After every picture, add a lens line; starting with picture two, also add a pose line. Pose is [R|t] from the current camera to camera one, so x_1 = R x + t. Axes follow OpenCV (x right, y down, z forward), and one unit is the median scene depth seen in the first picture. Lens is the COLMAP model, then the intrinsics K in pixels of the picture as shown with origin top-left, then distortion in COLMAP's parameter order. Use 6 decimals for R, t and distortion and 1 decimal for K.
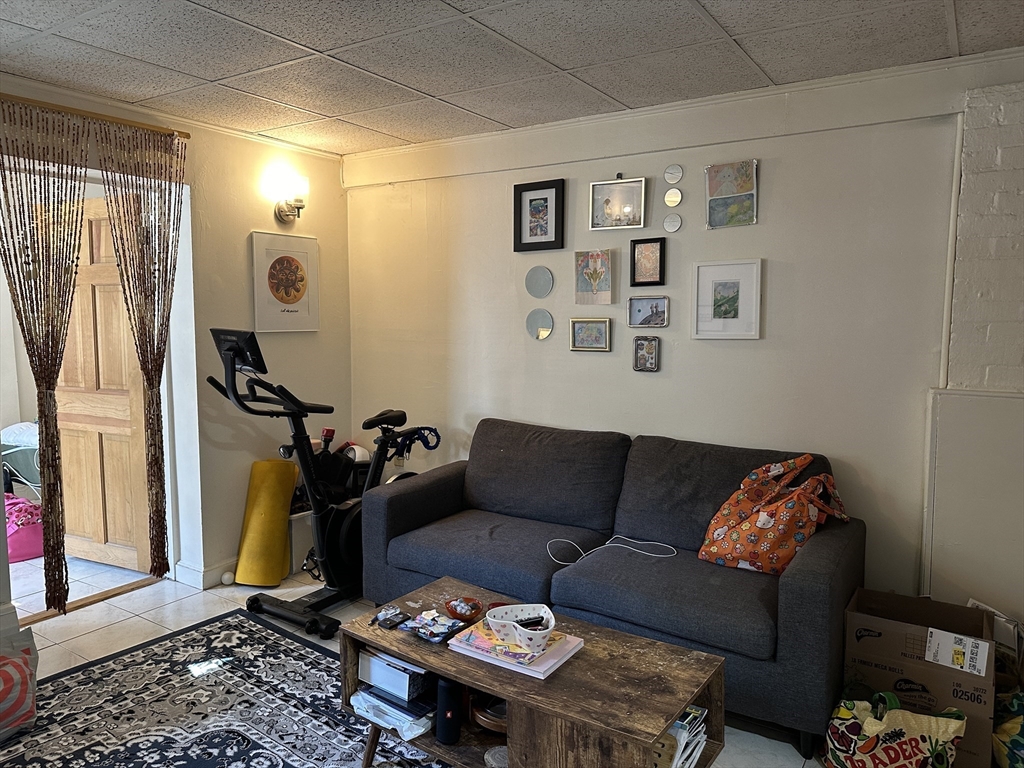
lens RADIAL K [[722.3, 0, 487.3], [0, 722.3, 378.1], [0, 0, 1]] dist [0.053114, -0.064120]
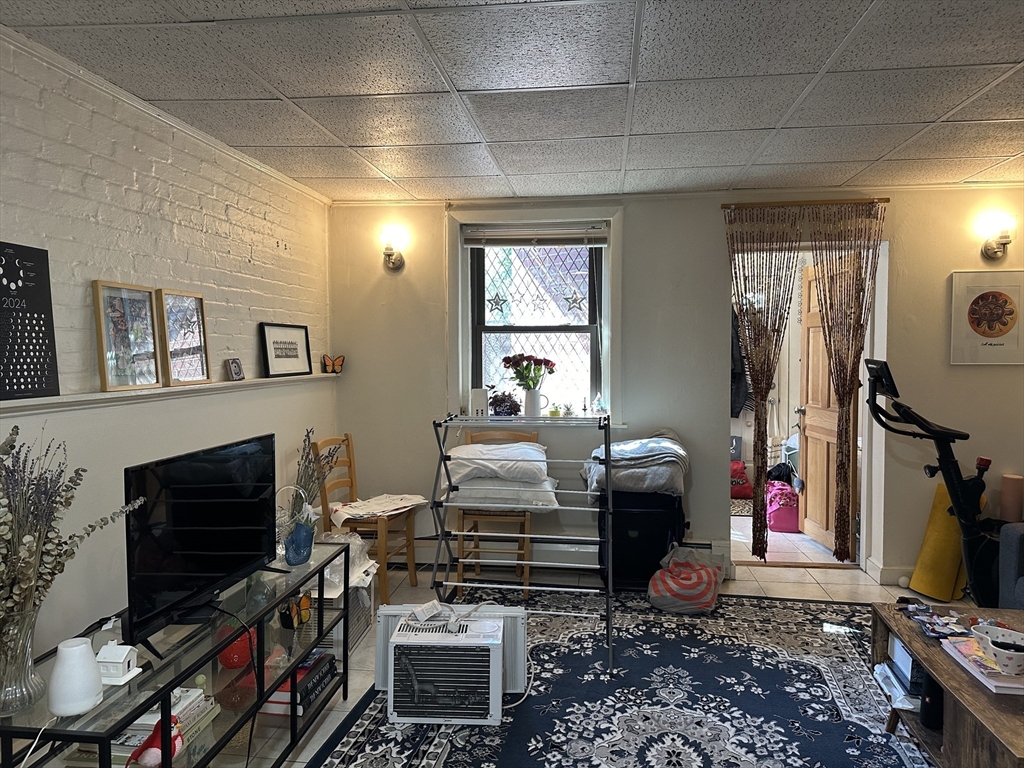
lens RADIAL K [[722.3, 0, 513.4], [0, 722.3, 386.0], [0, 0, 1]] dist [0.053114, -0.064120]
pose [[0.442861, 0.043573, -0.895531, 0.412223], [-0.080040, 0.996752, 0.008917, 0.012311], [0.893010, 0.067729, 0.444910, -0.067429]]
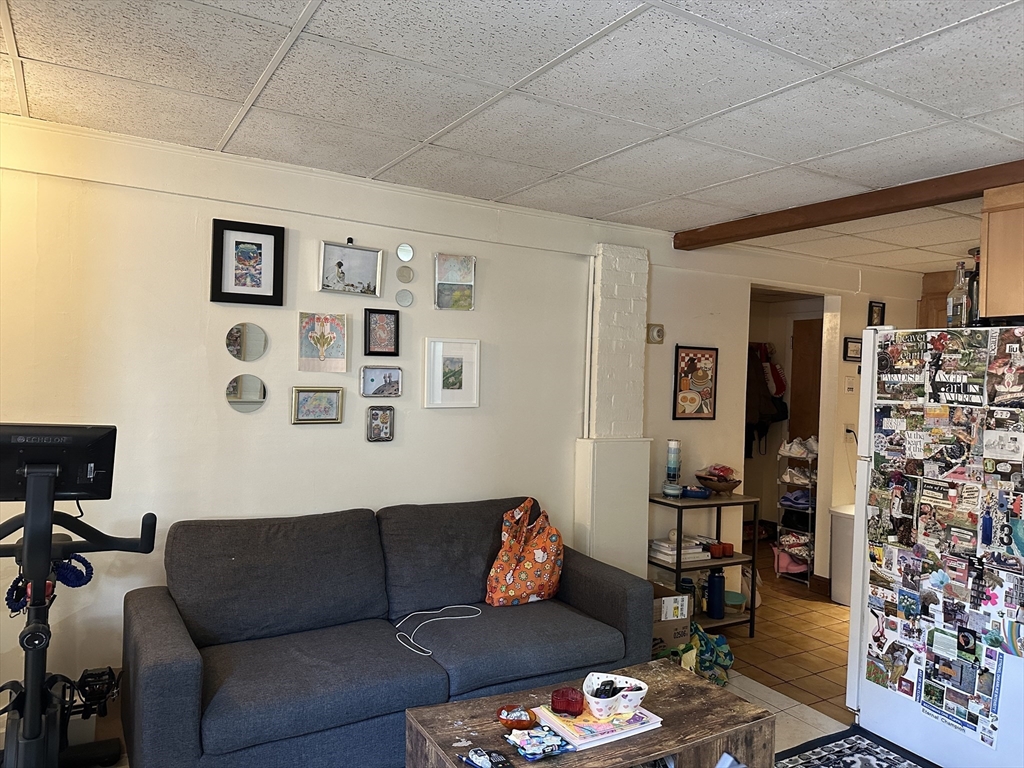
lens RADIAL K [[722.3, 0, 522.7], [0, 722.3, 377.1], [0, 0, 1]] dist [0.053114, -0.064120]
pose [[0.413975, 0.009306, 0.910241, -0.654689], [0.046592, 0.998420, -0.031398, -0.061744], [-0.909095, 0.055408, 0.412887, 0.441901]]
